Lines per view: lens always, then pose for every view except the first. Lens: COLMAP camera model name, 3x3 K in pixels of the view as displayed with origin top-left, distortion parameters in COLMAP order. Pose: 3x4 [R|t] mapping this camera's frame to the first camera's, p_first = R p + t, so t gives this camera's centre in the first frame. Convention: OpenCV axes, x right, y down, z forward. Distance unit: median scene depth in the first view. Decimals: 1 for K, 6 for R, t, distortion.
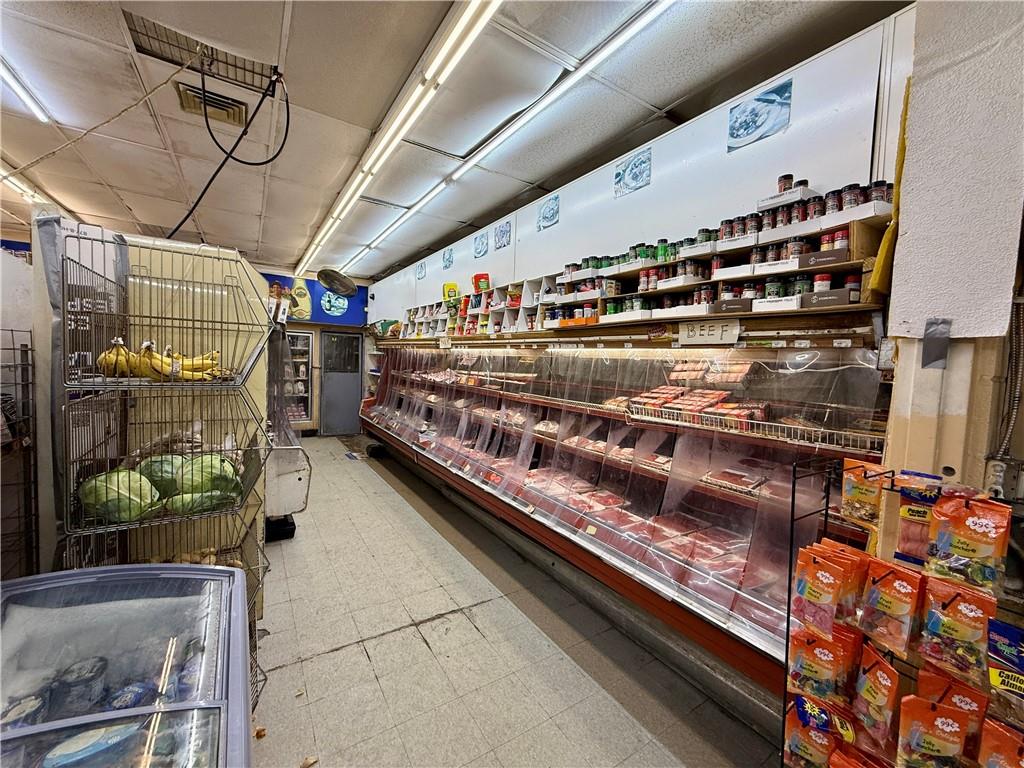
lens RADIAL K [[405.5, 0, 509.8], [0, 405.5, 383.7], [0, 0, 1]] dist [0.001054, -0.000050]
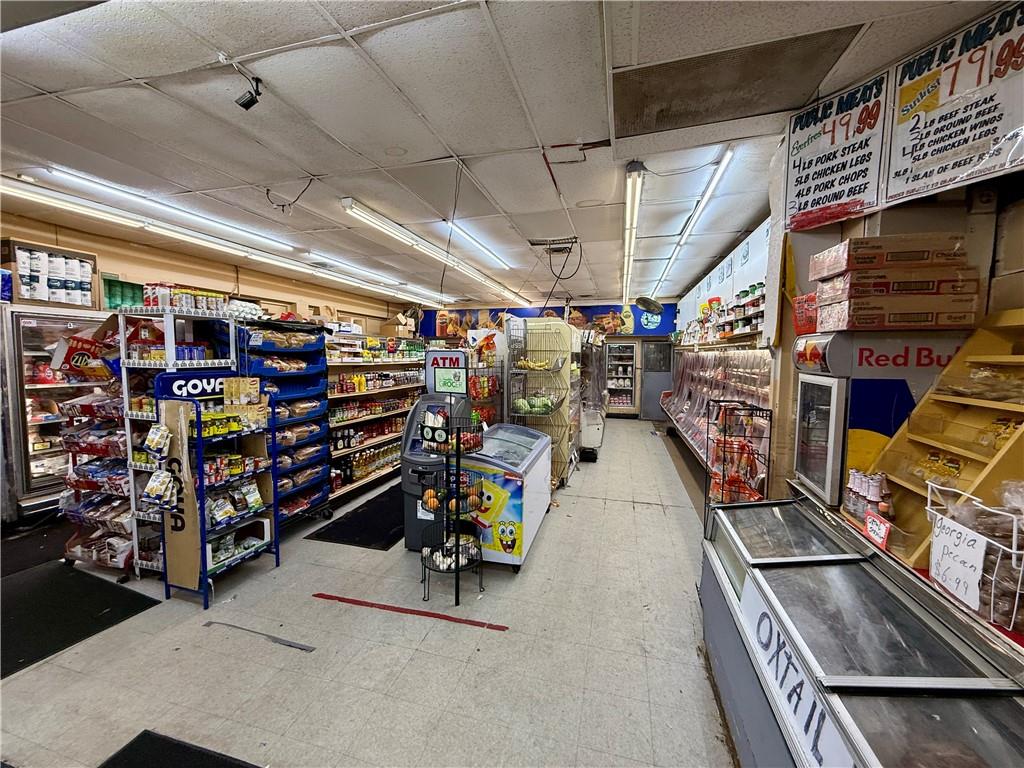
lens RADIAL K [[407.5, 0, 512.0], [0, 407.5, 384.0], [0, 0, 1]] dist [0.000189, -0.000365]
pose [[0.669001, 0.013820, -0.743133, 0.516670], [-0.017894, 0.999837, 0.002484, 0.034250], [0.743046, 0.011636, 0.669139, -0.452377]]
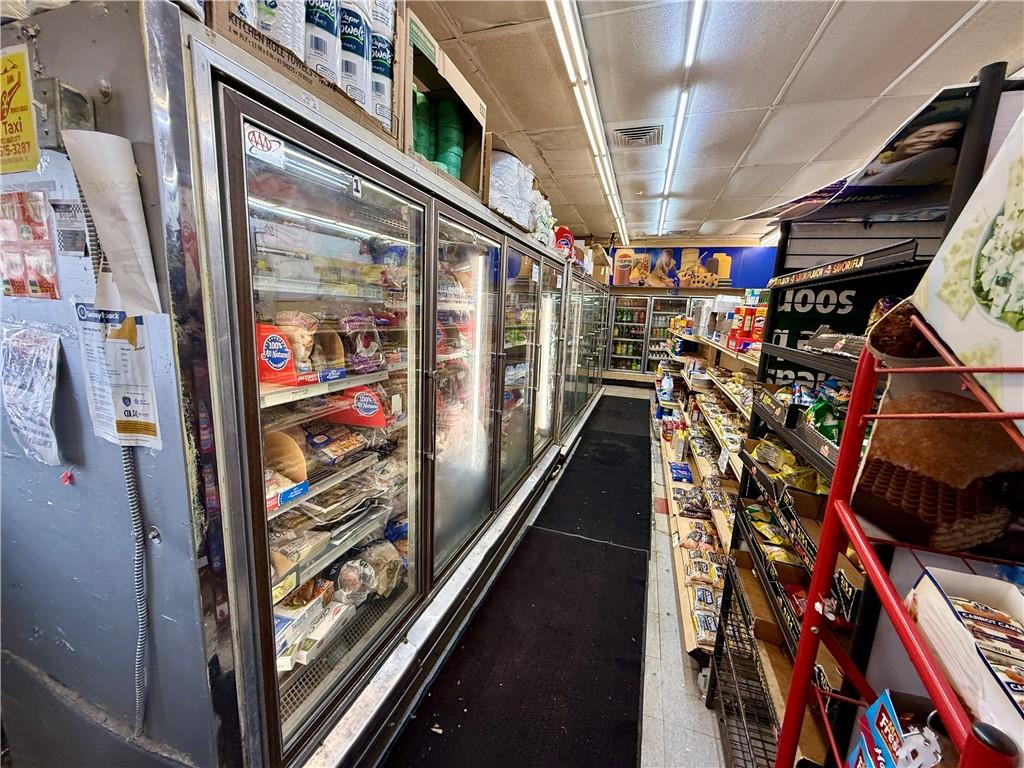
lens RADIAL K [[407.5, 0, 512.0], [0, 407.5, 384.0], [0, 0, 1]] dist [0.000189, -0.000365]
pose [[0.629504, 0.121678, -0.767410, -0.705851], [-0.055345, 0.992175, 0.111916, 0.016903], [0.775023, -0.027979, 0.631313, -0.706594]]
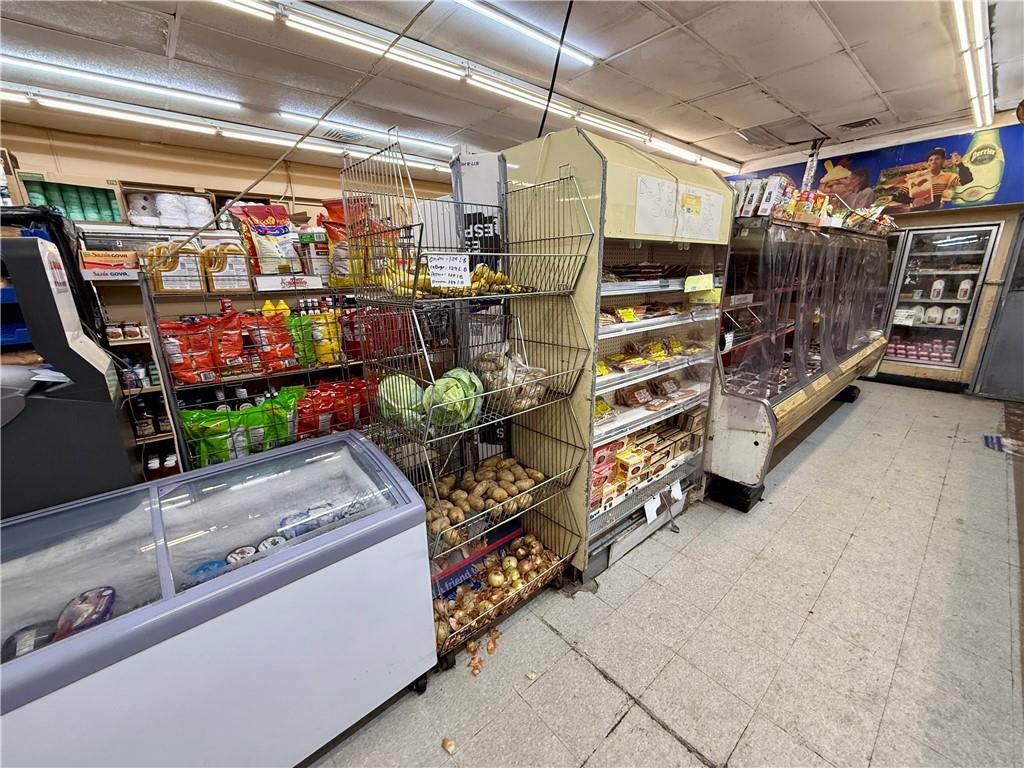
lens RADIAL K [[407.5, 0, 512.0], [0, 407.5, 384.0], [0, 0, 1]] dist [0.000189, -0.000365]
pose [[0.136618, 0.216710, -0.966629, 0.087610], [-0.027956, 0.976233, 0.214912, -0.008792], [0.990229, -0.002338, 0.139430, 0.433115]]
